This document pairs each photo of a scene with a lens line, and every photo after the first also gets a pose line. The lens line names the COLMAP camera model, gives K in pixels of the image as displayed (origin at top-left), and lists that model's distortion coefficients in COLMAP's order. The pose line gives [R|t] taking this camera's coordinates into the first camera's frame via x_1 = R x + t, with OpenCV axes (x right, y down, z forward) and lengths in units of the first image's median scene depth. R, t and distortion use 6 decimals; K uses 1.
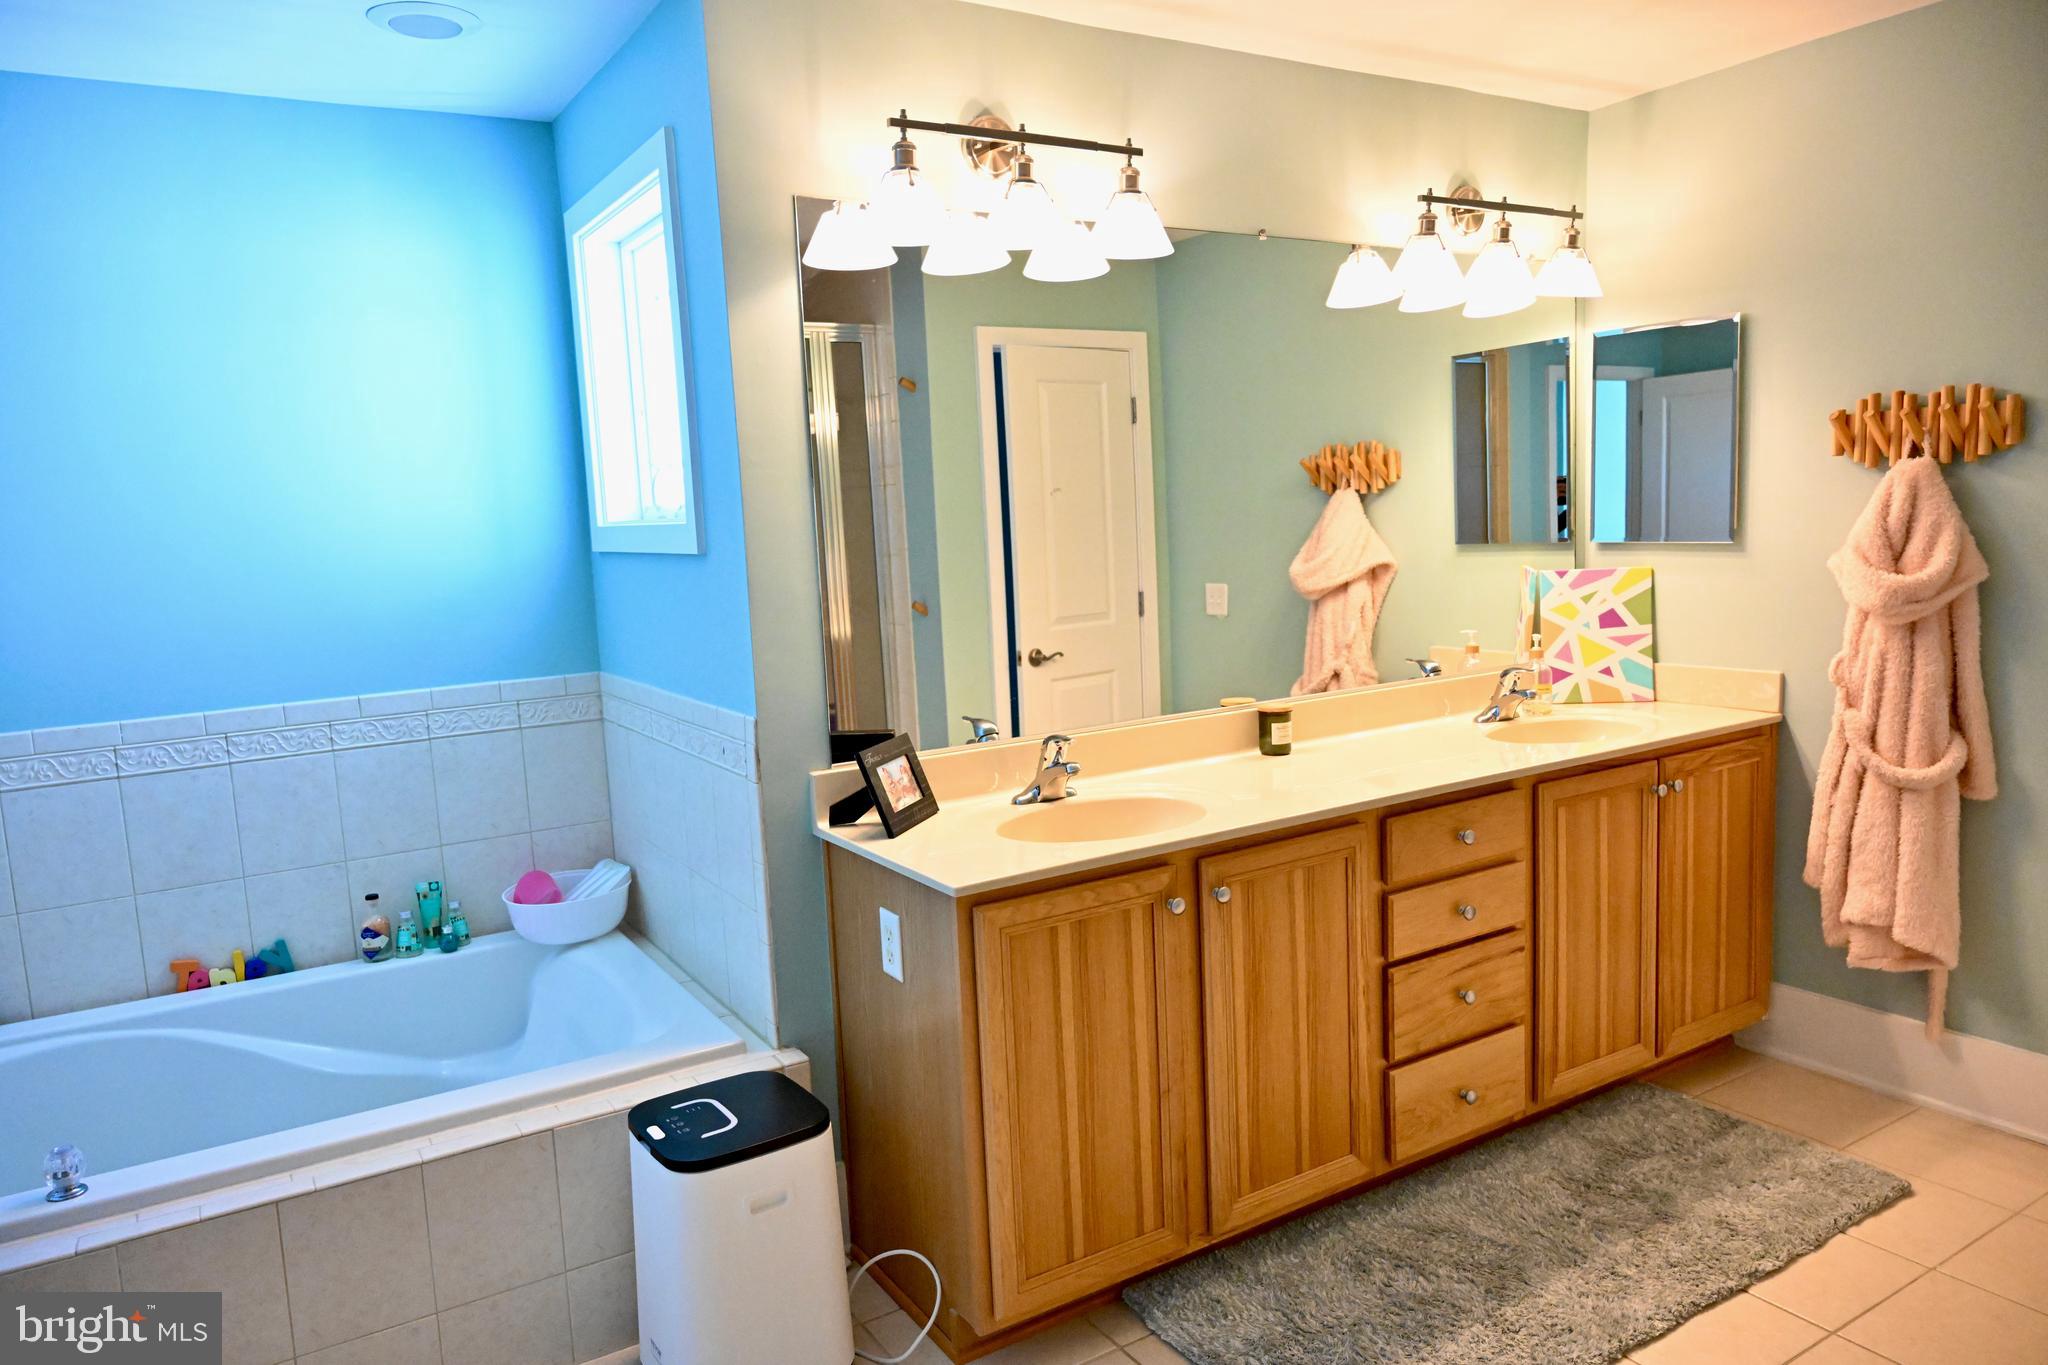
lens RADIAL K [[1355.9, 0, 1023.6], [0, 1355.9, 687.3], [0, 0, 1]] dist [-0.007581, 0.001128]
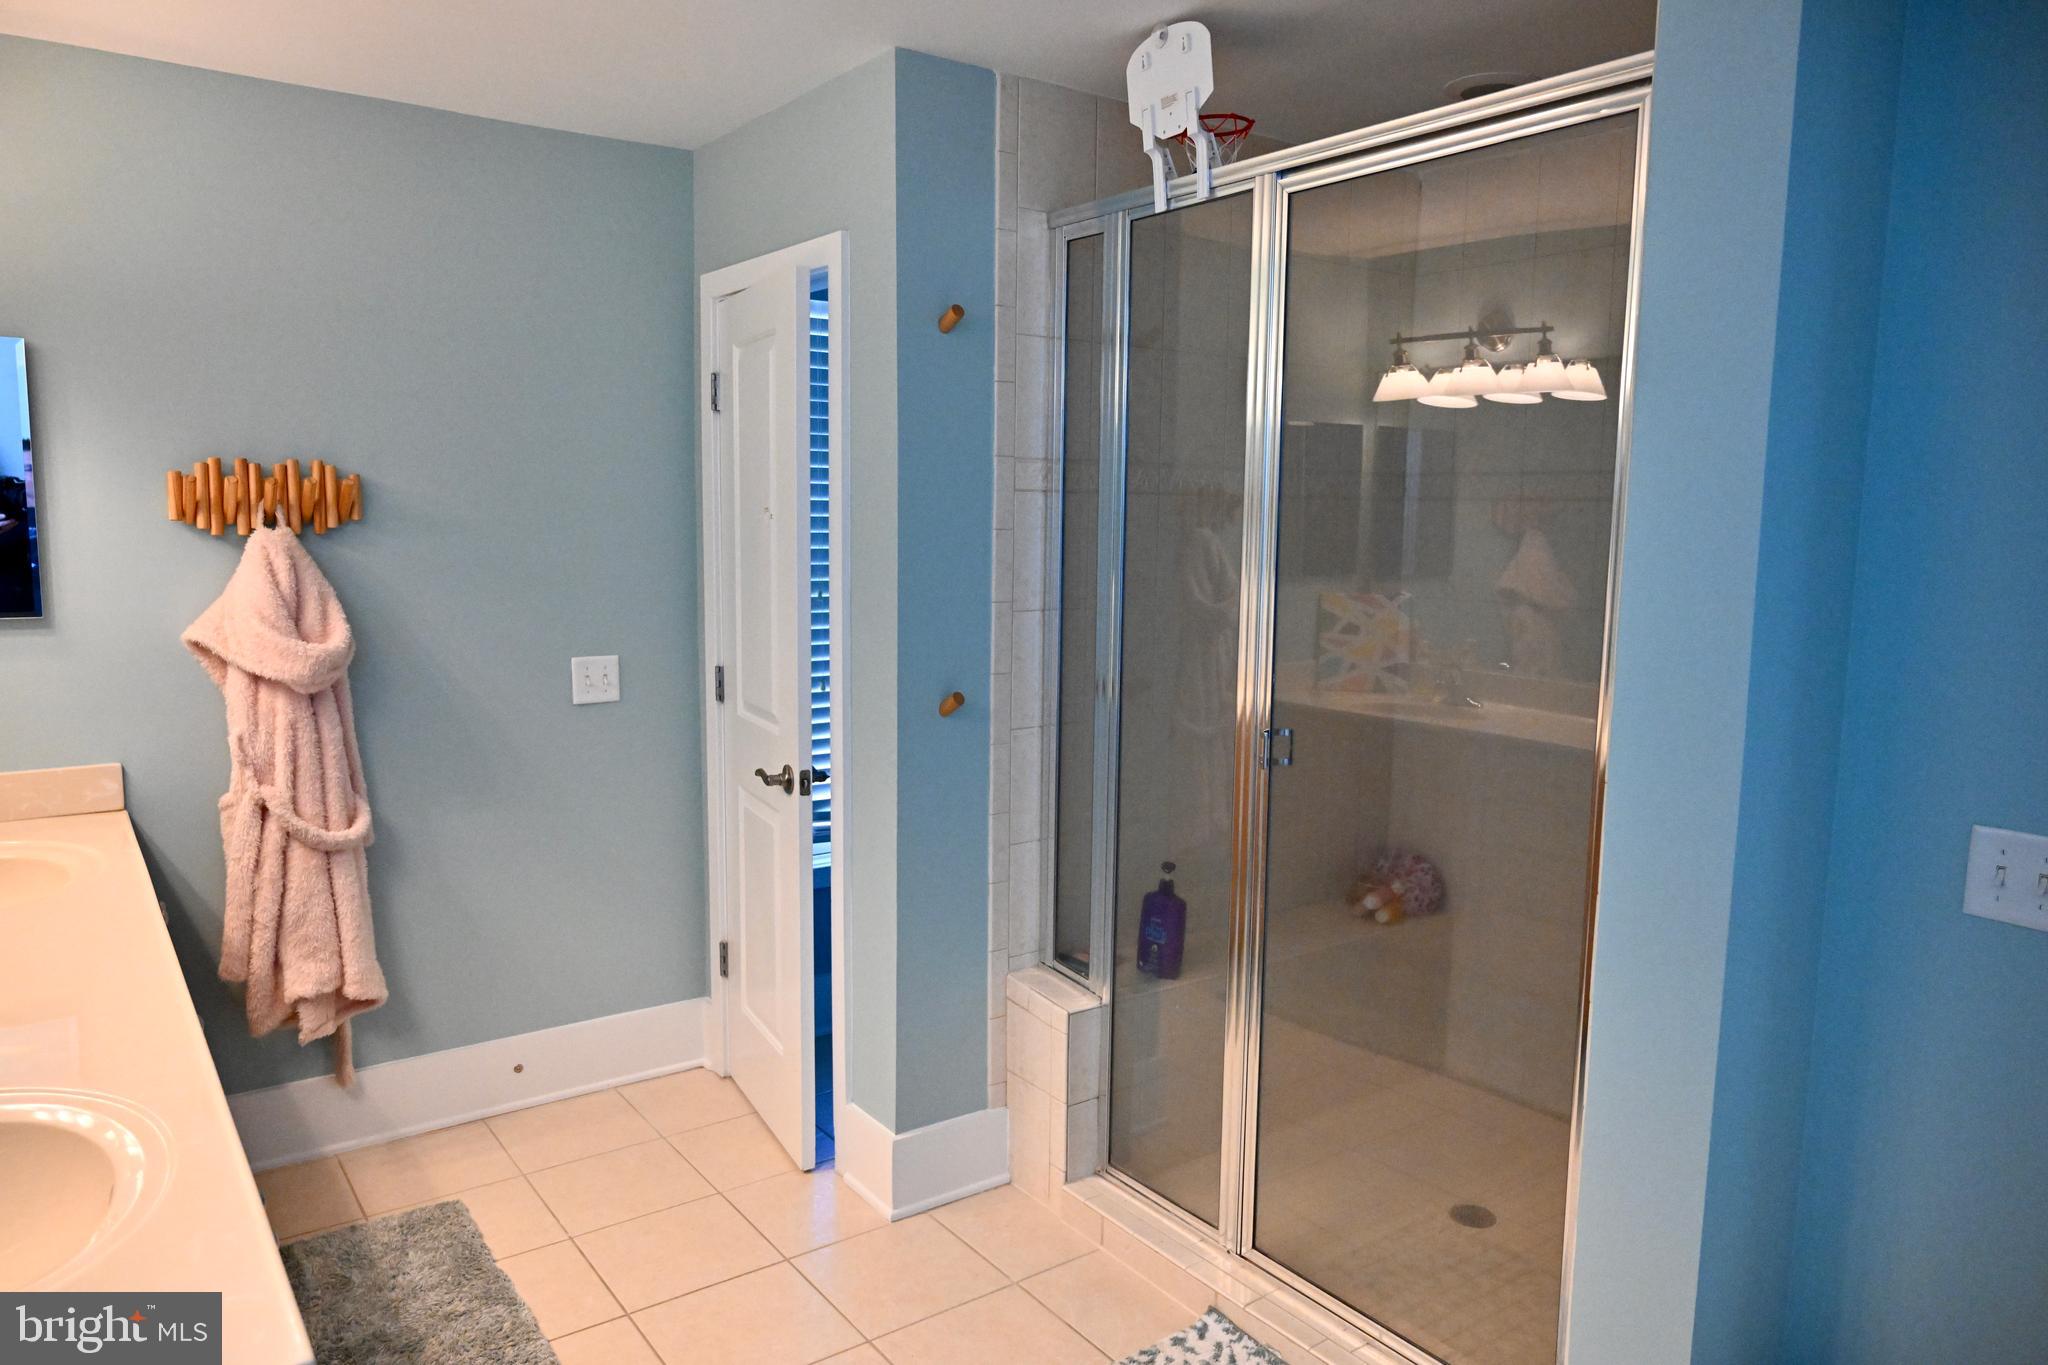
lens RADIAL K [[1355.9, 0, 1023.6], [0, 1355.9, 687.3], [0, 0, 1]] dist [-0.007581, 0.001128]
pose [[-0.078571, -0.081203, 0.993596, -0.391521], [0.123651, 0.988187, 0.090539, -0.075012], [-0.989210, 0.129973, -0.067602, 0.534188]]
